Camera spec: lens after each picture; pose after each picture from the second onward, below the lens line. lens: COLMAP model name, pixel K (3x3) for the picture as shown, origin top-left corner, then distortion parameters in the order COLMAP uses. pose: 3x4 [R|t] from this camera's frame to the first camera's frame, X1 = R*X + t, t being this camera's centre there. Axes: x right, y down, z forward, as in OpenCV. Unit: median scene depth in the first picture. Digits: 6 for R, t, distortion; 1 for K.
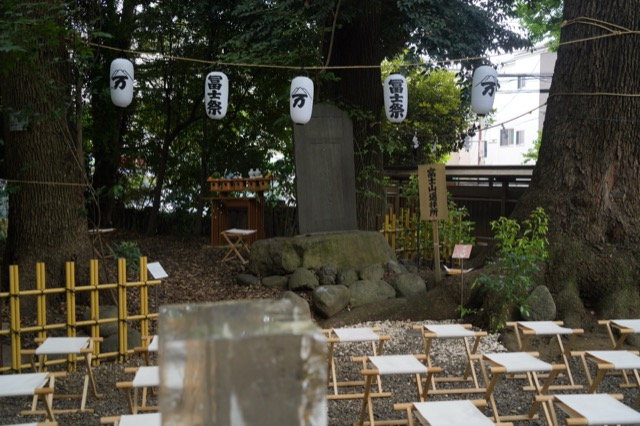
lens RADIAL K [[718.9, 0, 320.0], [0, 718.9, 213.0], [0, 0, 1]] dist [0.020325, 0.033066]
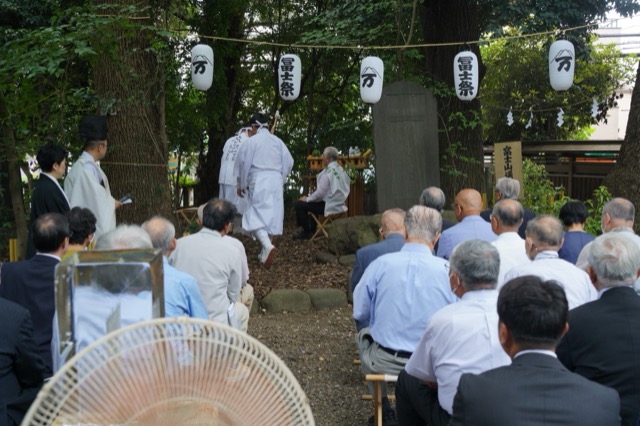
lens RADIAL K [[804.6, 0, 320.0], [0, 804.6, 213.0], [0, 0, 1]] dist [-0.006093, 0.013685]
pose [[0.980337, 0.009030, -0.197123, 0.125903], [-0.003799, 0.999631, 0.026897, -0.000456], [0.197294, -0.025619, 0.980010, -0.121253]]
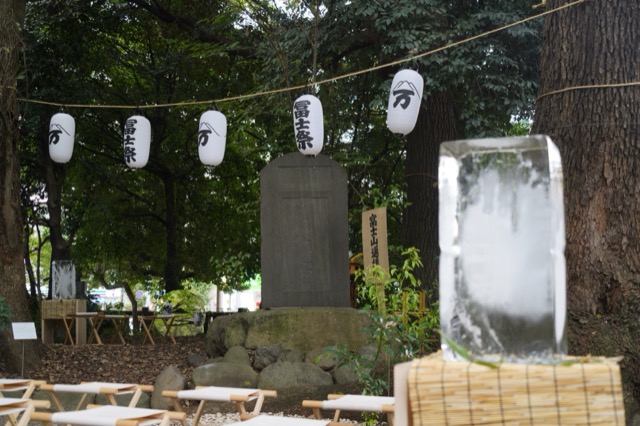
lens RADIAL K [[804.6, 0, 320.0], [0, 804.6, 213.0], [0, 0, 1]] dist [-0.006093, 0.013685]
pose [[0.881143, -0.046505, -0.470558, 0.518051], [-0.034247, 0.986262, -0.161601, 0.076210], [0.471609, 0.158508, 0.867445, 0.254920]]
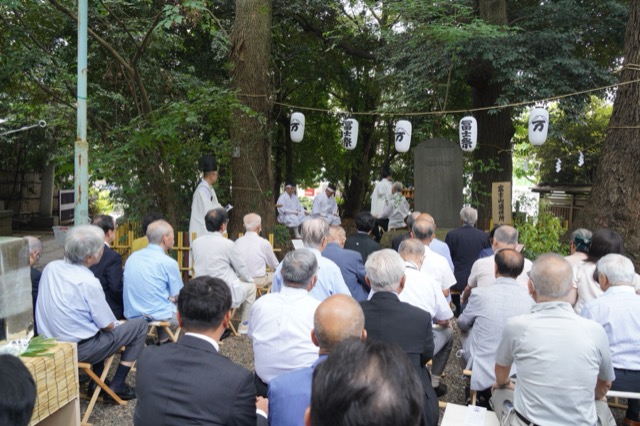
lens RADIAL K [[519.5, 0, 320.0], [0, 519.5, 213.0], [0, 0, 1]] dist [0.001949, 0.003021]
pose [[0.887087, 0.050689, -0.458811, 0.312496], [-0.050492, 0.998644, 0.012705, -0.006345], [0.458833, 0.011896, 0.888443, -0.010145]]
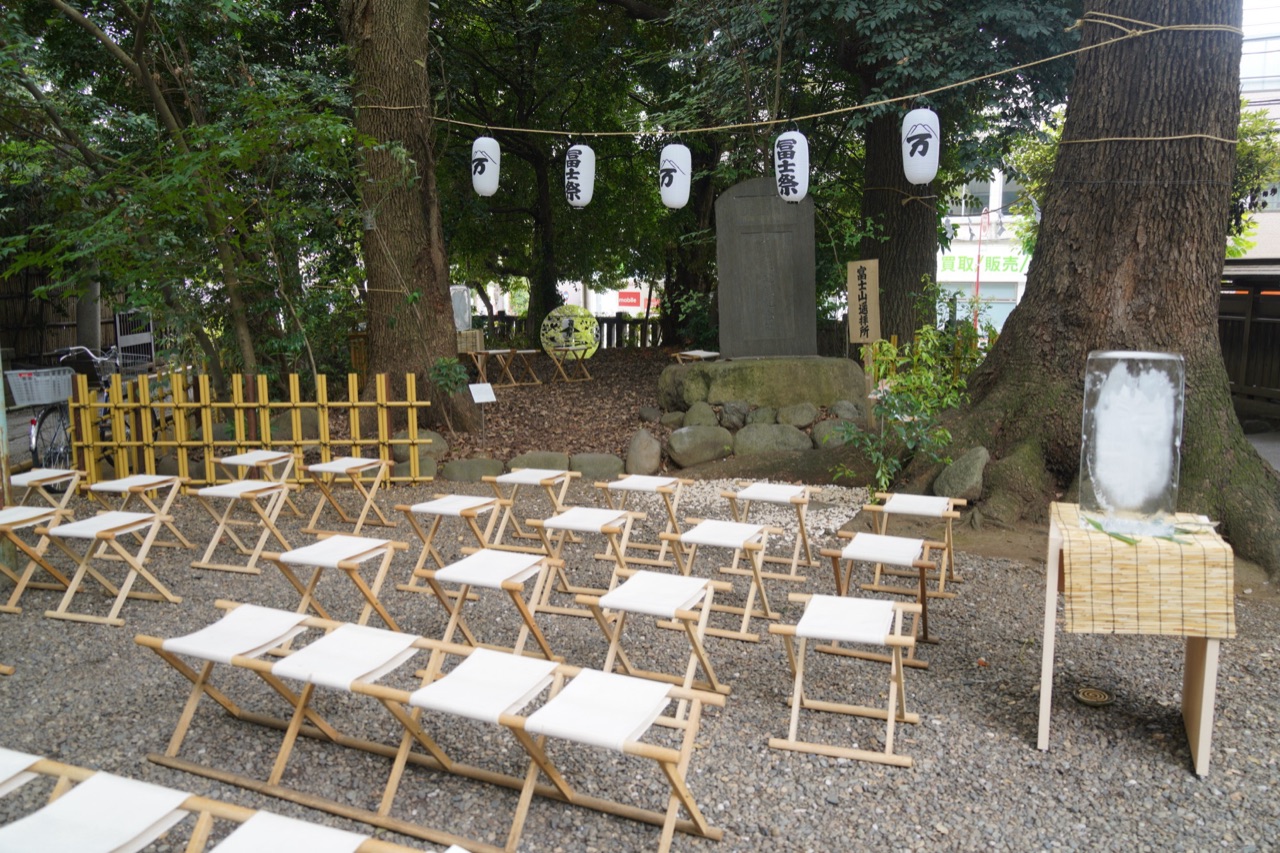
lens RADIAL K [[1019.8, 0, 640.0], [0, 1019.8, 426.5], [0, 0, 1]] dist [0.001252, -0.001586]
pose [[0.866988, 0.065666, -0.493984, 0.476349], [-0.020010, 0.995068, 0.097158, -0.001142], [0.497927, -0.074350, 0.864026, 0.049492]]
